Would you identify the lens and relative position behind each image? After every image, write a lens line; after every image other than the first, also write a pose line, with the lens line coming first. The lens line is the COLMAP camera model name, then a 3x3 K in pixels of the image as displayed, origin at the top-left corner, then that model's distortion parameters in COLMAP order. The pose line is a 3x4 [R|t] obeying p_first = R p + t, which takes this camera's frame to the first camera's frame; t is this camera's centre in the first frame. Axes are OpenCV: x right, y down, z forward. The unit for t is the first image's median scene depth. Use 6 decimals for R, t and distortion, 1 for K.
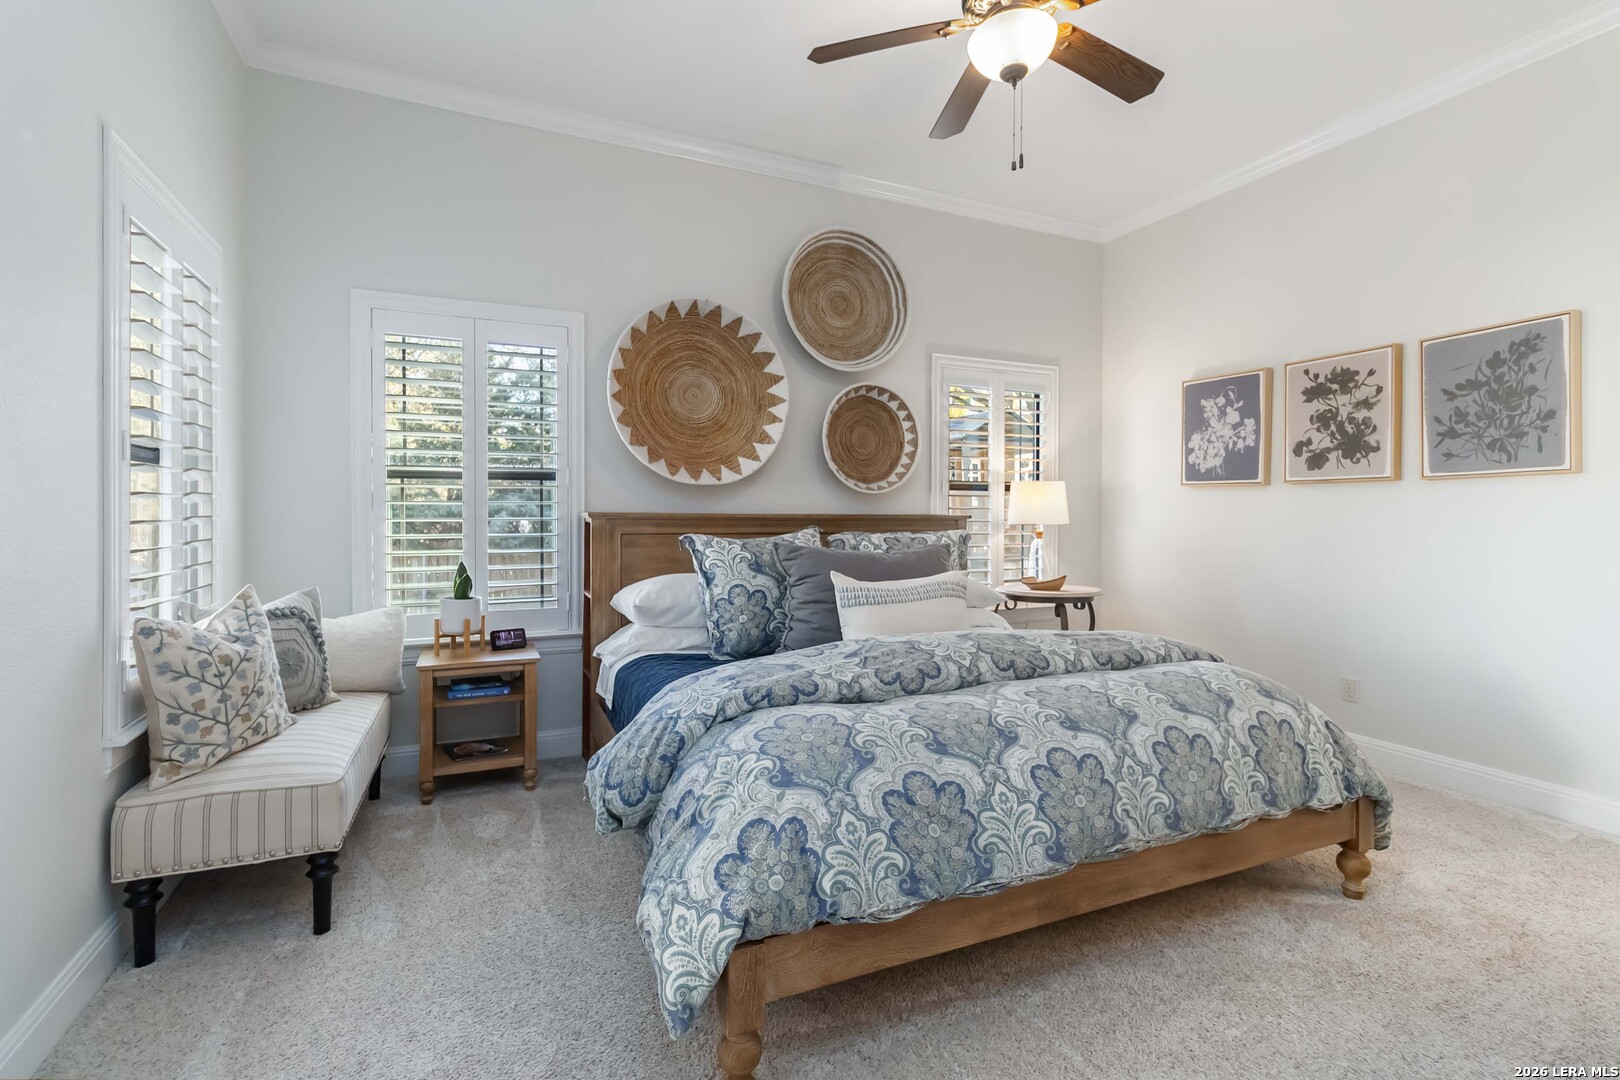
lens RADIAL K [[765.0, 0, 823.1], [0, 765.0, 512.3], [0, 0, 1]] dist [-0.001204, 0.000845]
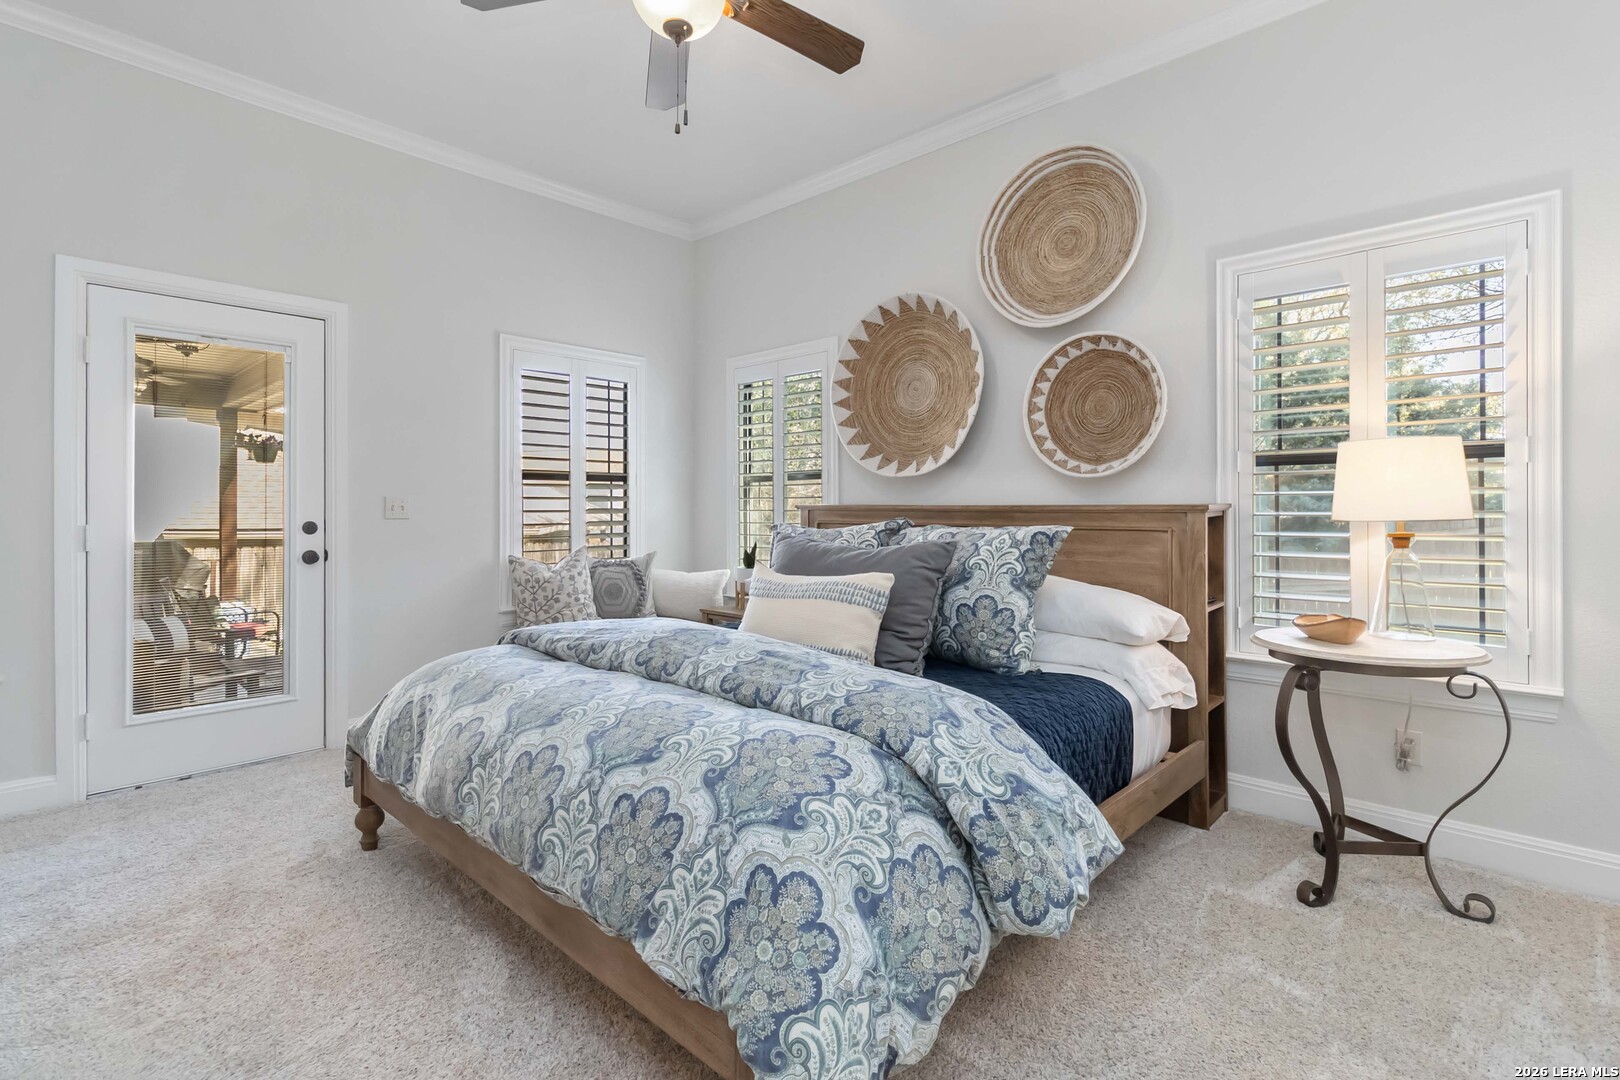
lens RADIAL K [[765.0, 0, 818.5], [0, 765.0, 504.0], [0, 0, 1]] dist [-0.001204, 0.000845]
pose [[0.375681, -0.008187, -0.926713, 0.736044], [0.005832, 0.999962, -0.006470, 0.006077], [0.926731, -0.002974, 0.375714, 0.508366]]
